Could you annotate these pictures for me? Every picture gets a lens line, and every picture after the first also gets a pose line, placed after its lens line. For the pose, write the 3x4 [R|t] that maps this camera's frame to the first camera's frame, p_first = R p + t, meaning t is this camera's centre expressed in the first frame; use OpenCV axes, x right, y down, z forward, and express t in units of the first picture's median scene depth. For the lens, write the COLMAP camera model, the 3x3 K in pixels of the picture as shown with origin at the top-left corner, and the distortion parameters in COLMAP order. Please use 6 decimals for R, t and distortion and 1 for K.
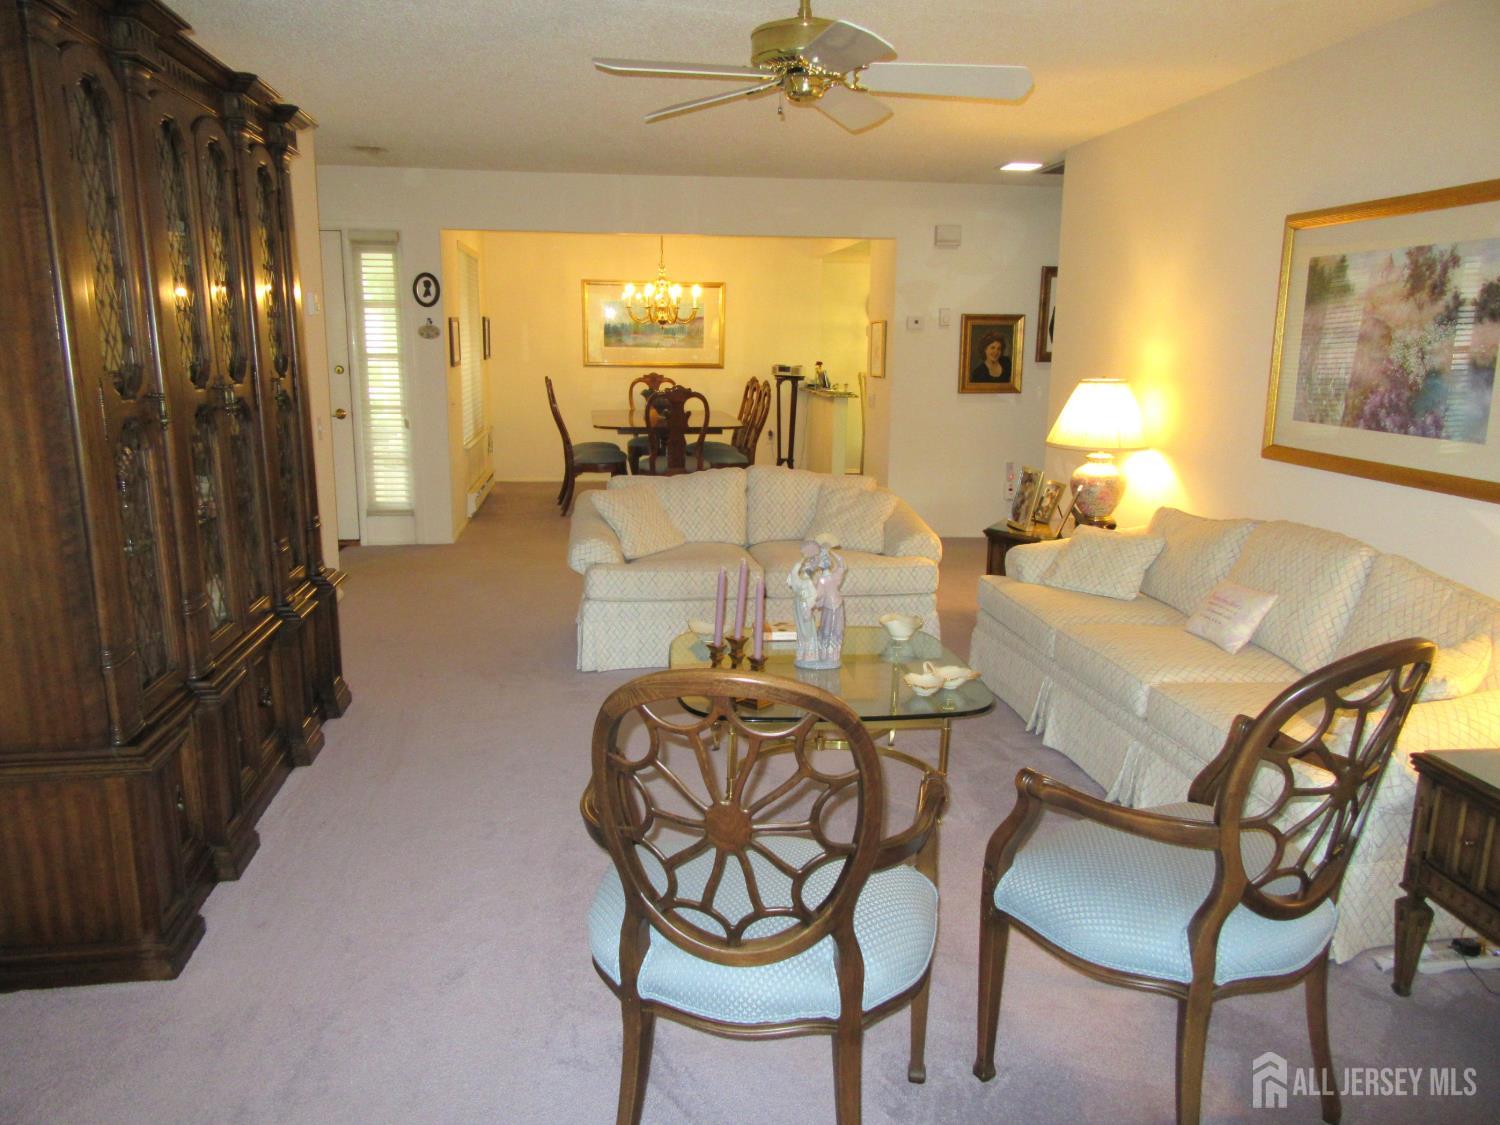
lens RADIAL K [[1117.9, 0, 749.1], [0, 1117.9, 562.1], [0, 0, 1]] dist [0.000078, 0.005915]
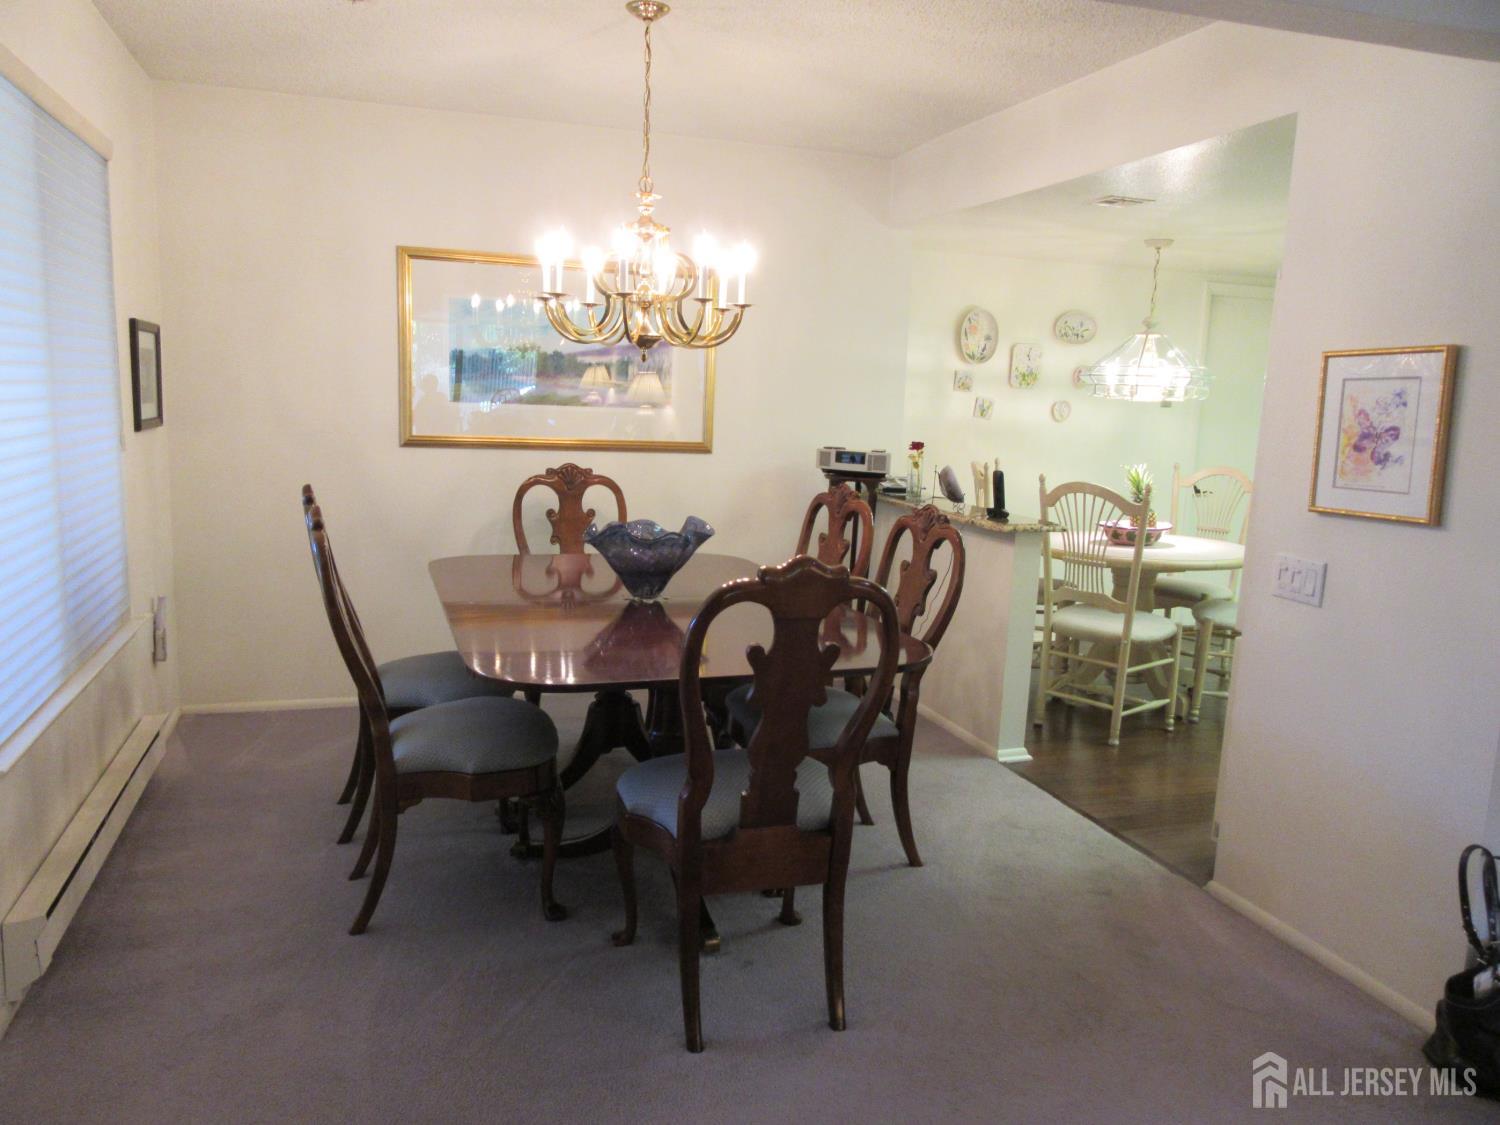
lens RADIAL K [[1117.9, 0, 750.4], [0, 1117.9, 567.0], [0, 0, 1]] dist [0.000078, 0.005915]
pose [[0.983815, -0.006848, 0.179058, -0.094381], [0.014017, 0.999149, -0.038803, -0.111207], [-0.178640, 0.040685, 0.983073, 0.560394]]
